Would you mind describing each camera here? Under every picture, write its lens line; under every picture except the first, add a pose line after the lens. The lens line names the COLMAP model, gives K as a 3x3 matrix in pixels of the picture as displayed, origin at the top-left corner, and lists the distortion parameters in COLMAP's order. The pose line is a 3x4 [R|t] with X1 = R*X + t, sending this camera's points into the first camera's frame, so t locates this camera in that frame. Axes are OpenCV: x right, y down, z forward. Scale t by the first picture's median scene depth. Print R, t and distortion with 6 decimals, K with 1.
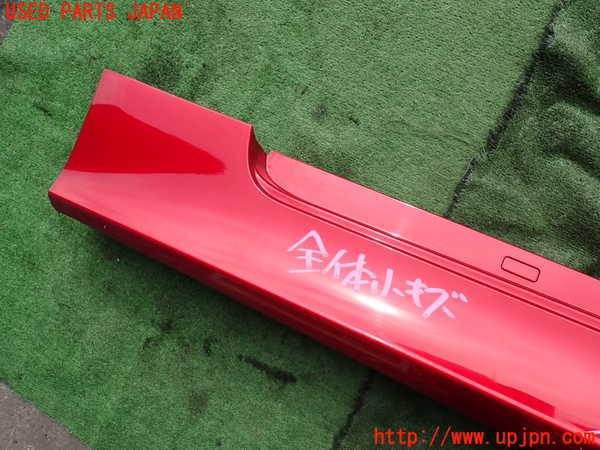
lens RADIAL K [[449.2, 0, 299.3], [0, 449.2, 225.2], [0, 0, 1]] dist [0.007518, 0.000733]
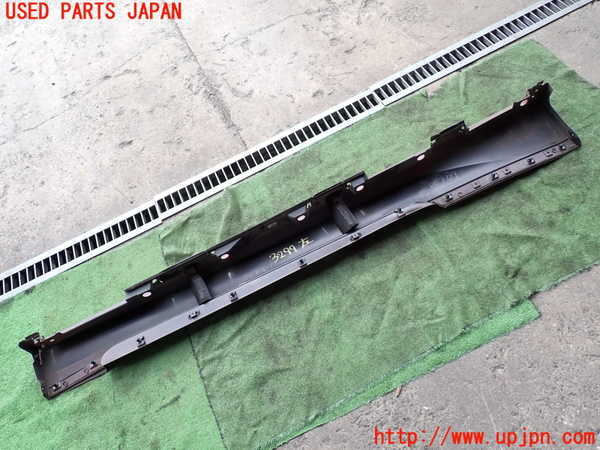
lens RADIAL K [[449.2, 0, 301.1], [0, 449.2, 223.7], [0, 0, 1]] dist [0.007518, 0.000733]
pose [[0.665227, -0.581532, 0.468288, -0.172795], [0.744658, 0.471055, -0.472855, 1.568210], [0.054391, 0.663270, 0.746401, -1.368652]]
